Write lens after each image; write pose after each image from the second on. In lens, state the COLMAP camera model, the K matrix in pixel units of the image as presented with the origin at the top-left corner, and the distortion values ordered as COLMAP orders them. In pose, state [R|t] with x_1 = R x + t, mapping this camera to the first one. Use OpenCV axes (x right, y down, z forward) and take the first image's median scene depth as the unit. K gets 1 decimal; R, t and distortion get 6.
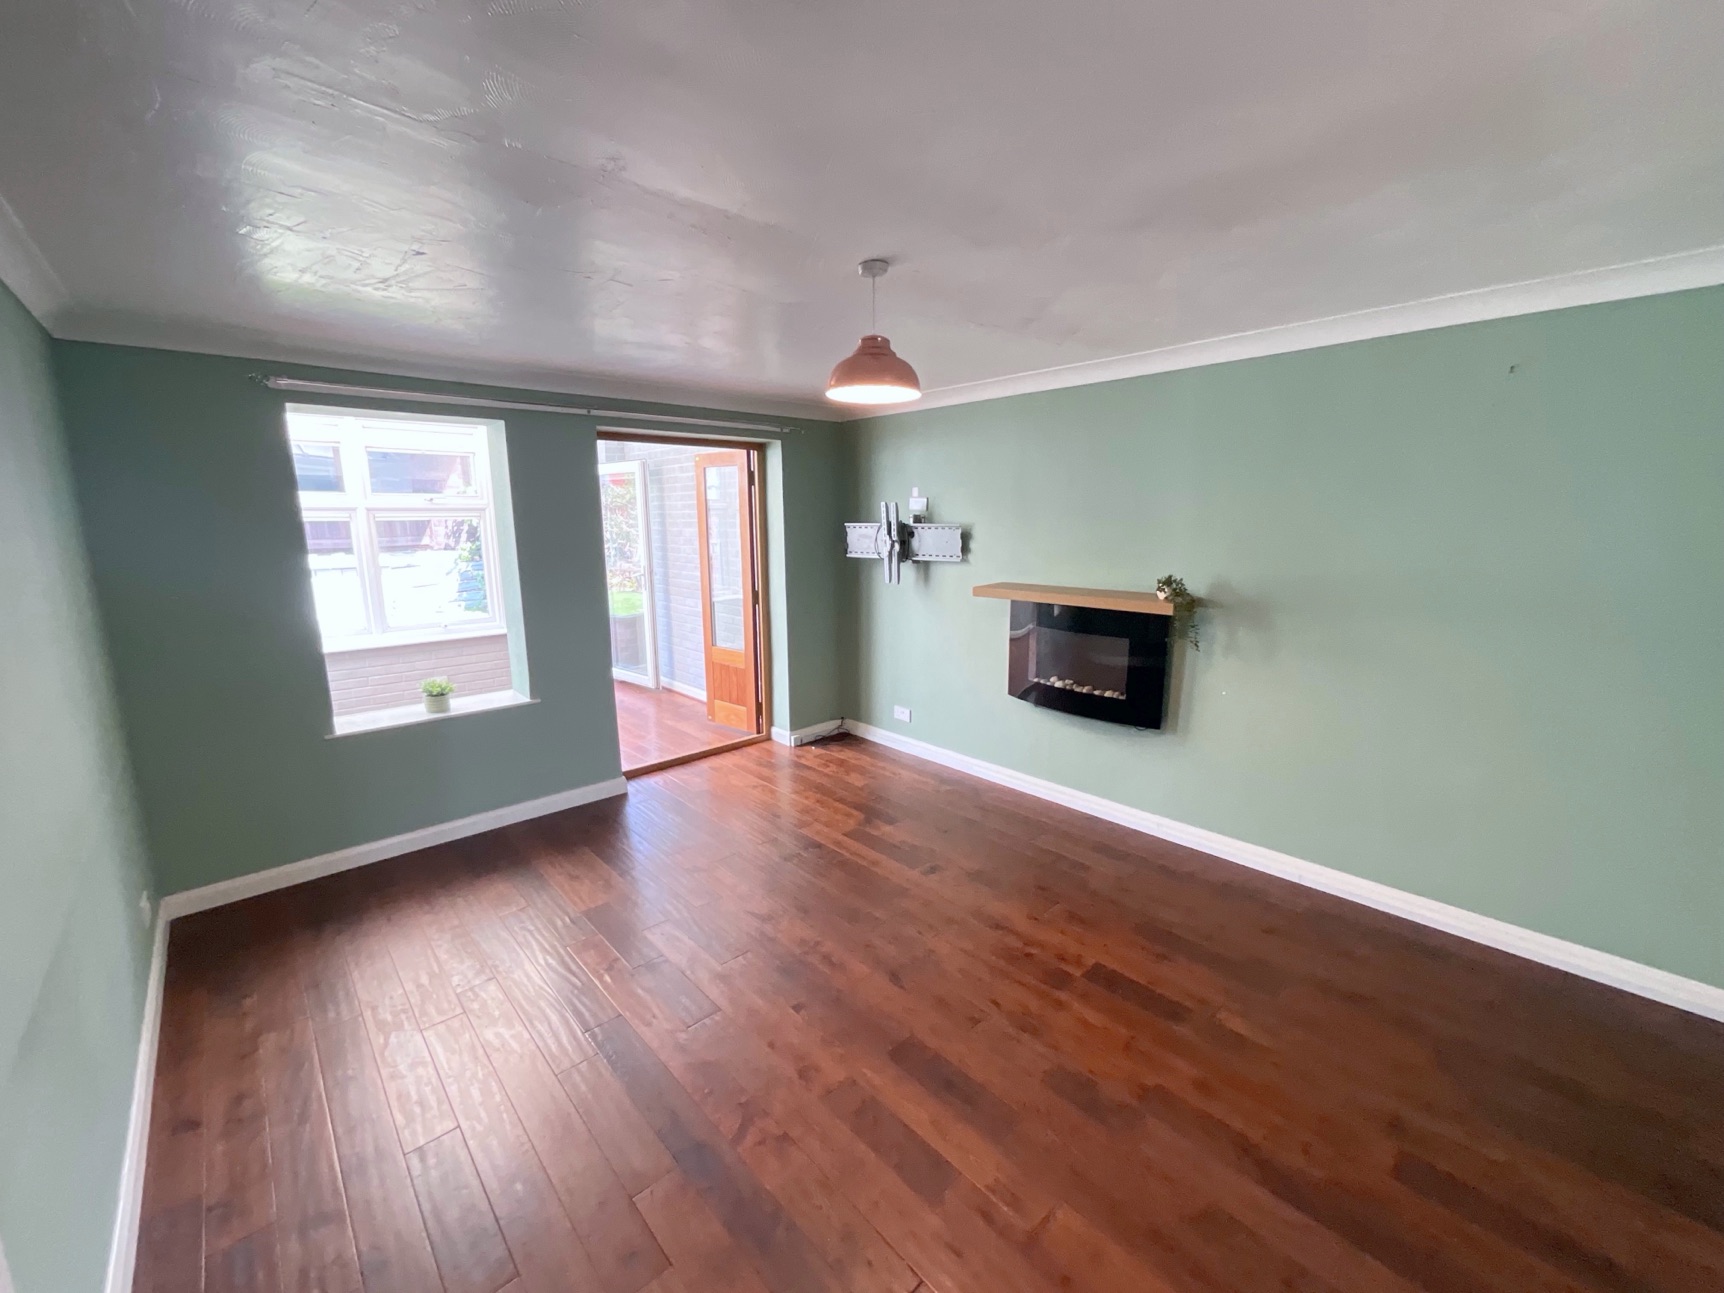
lens RADIAL K [[700.1, 0, 862.0], [0, 700.1, 646.5], [0, 0, 1]] dist [-0.002619, 0.001104]
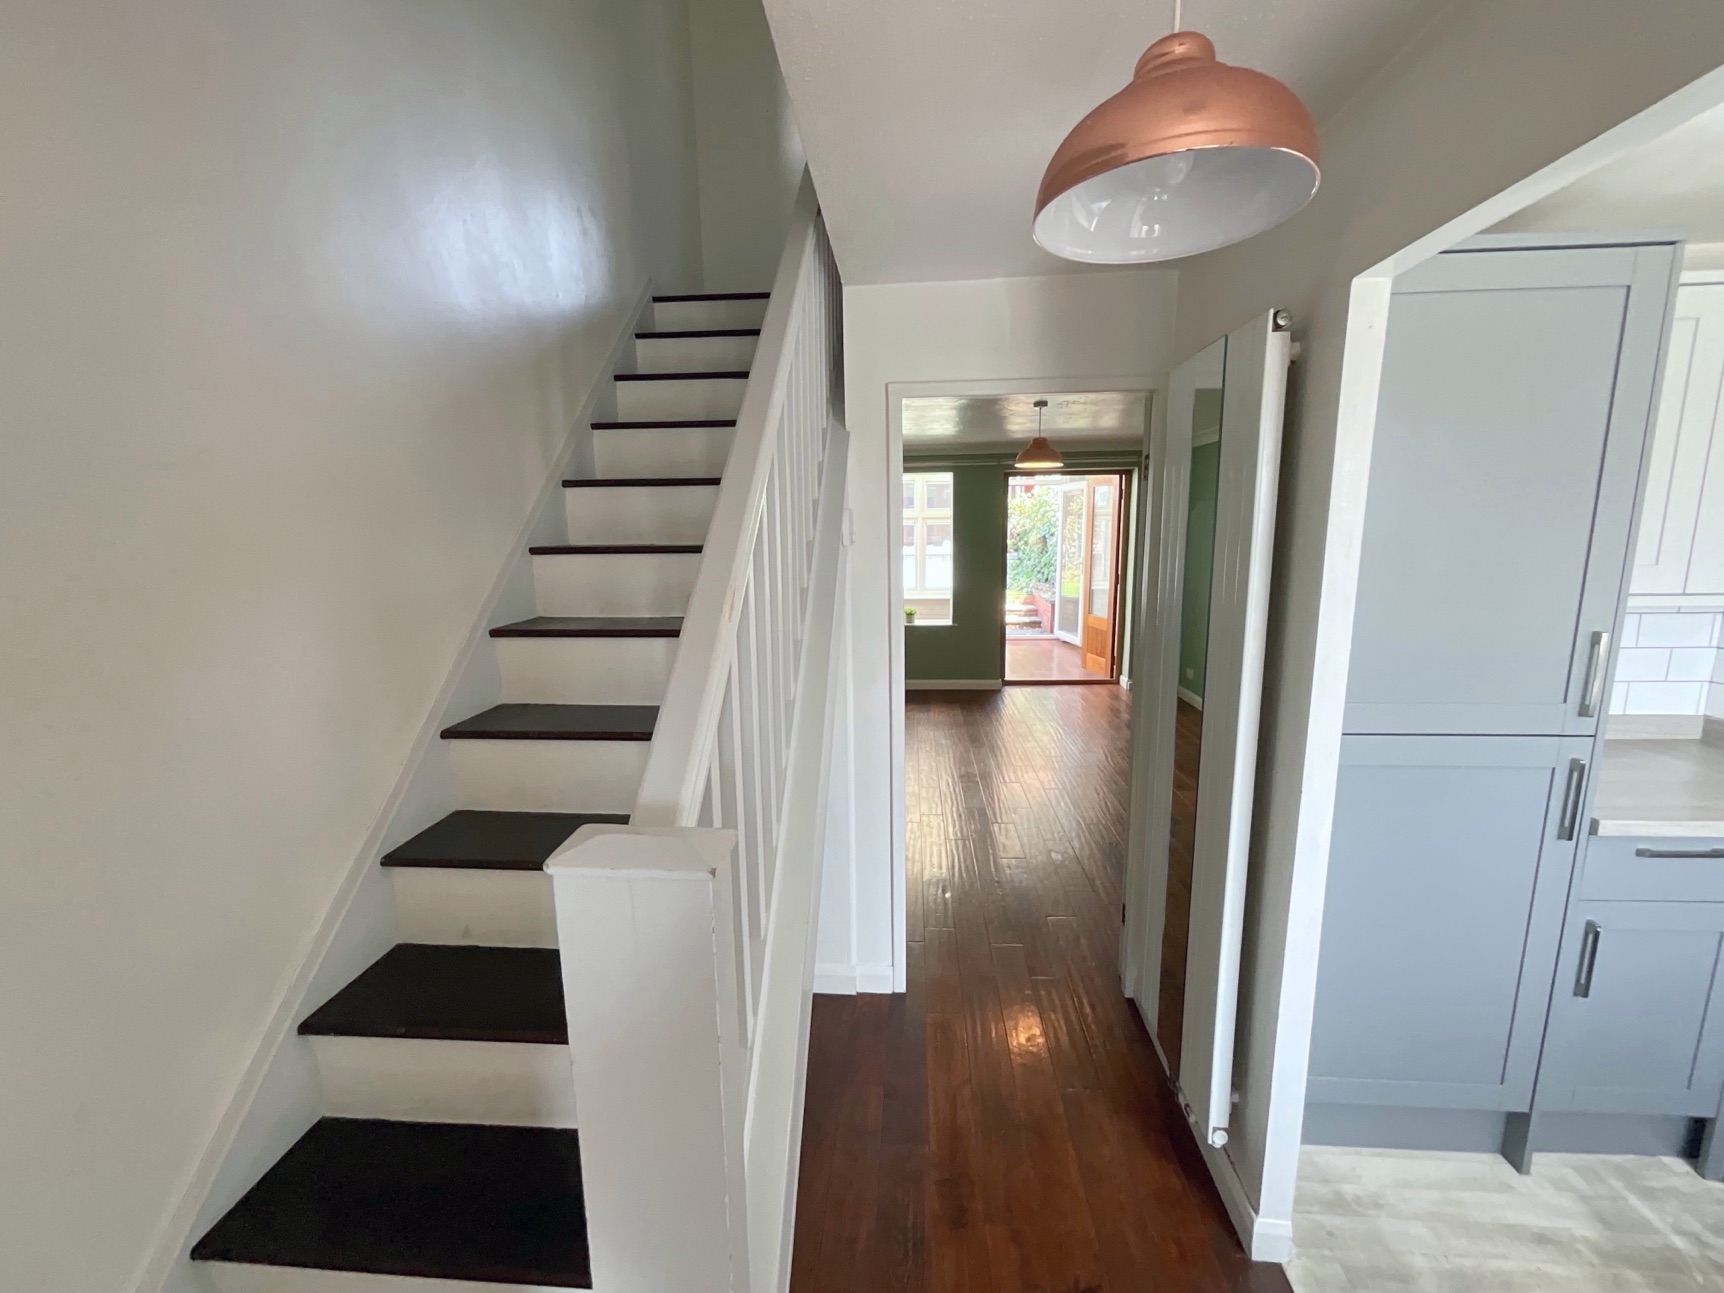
lens RADIAL K [[700.1, 0, 862.0], [0, 700.1, 646.5], [0, 0, 1]] dist [-0.002619, 0.001104]
pose [[0.688745, 0.121440, -0.714760, 0.567096], [-0.122794, 0.991168, 0.050078, 0.060854], [0.714529, 0.053277, 0.697574, -0.363565]]
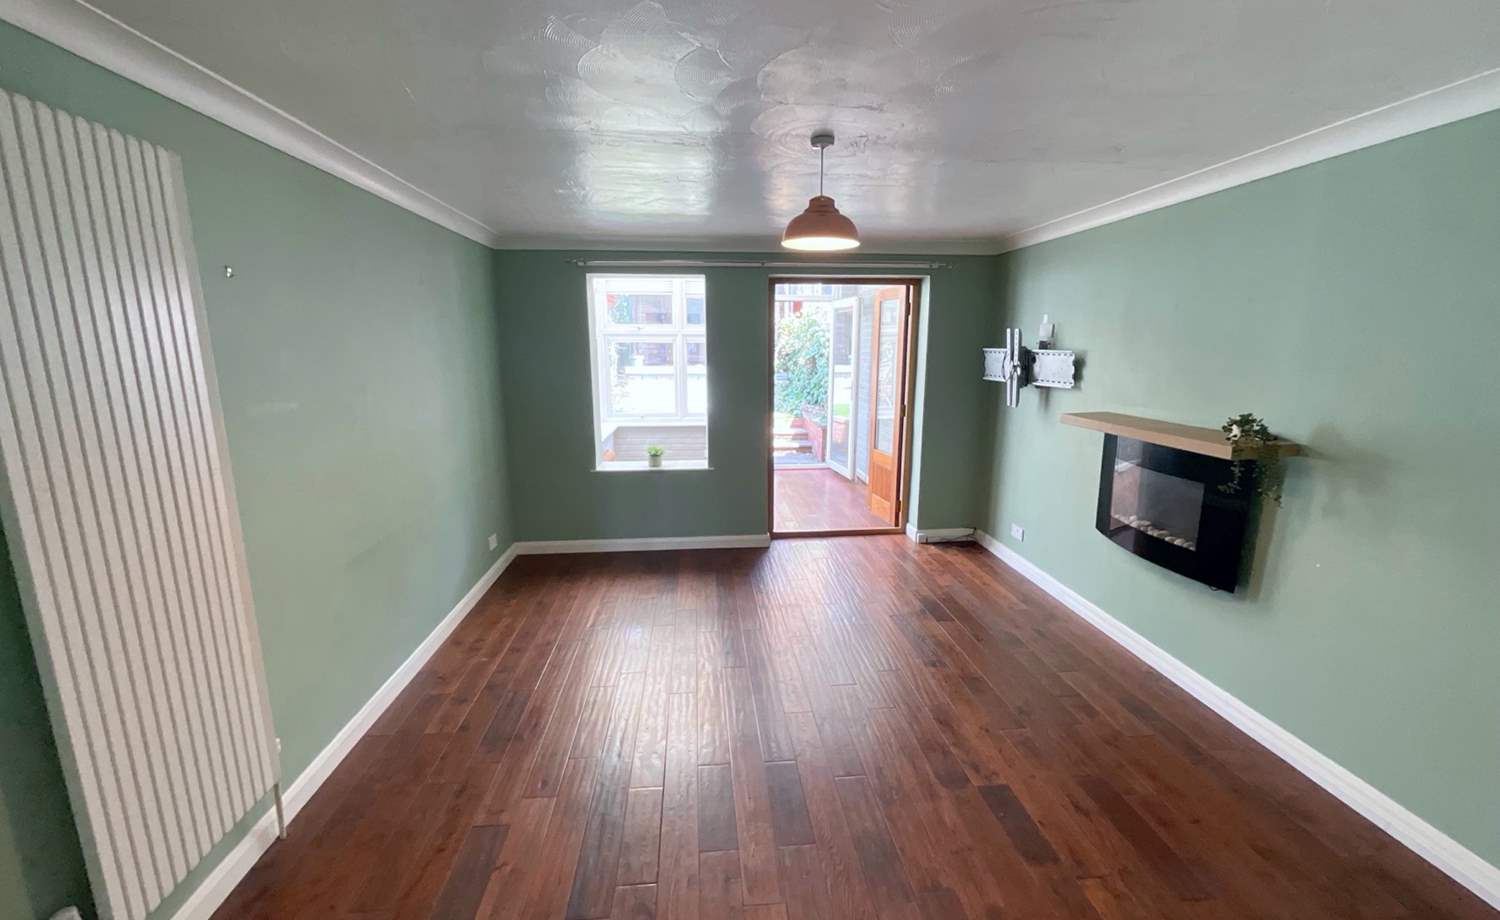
lens RADIAL K [[611.7, 0, 750.0], [0, 611.7, 460.0], [0, 0, 1]] dist [-0.000606, -0.000054]
pose [[0.793477, 0.121389, -0.596371, 0.295724], [-0.116834, 0.992063, 0.046482, -0.006891], [0.597280, 0.032794, 0.801362, 0.031619]]
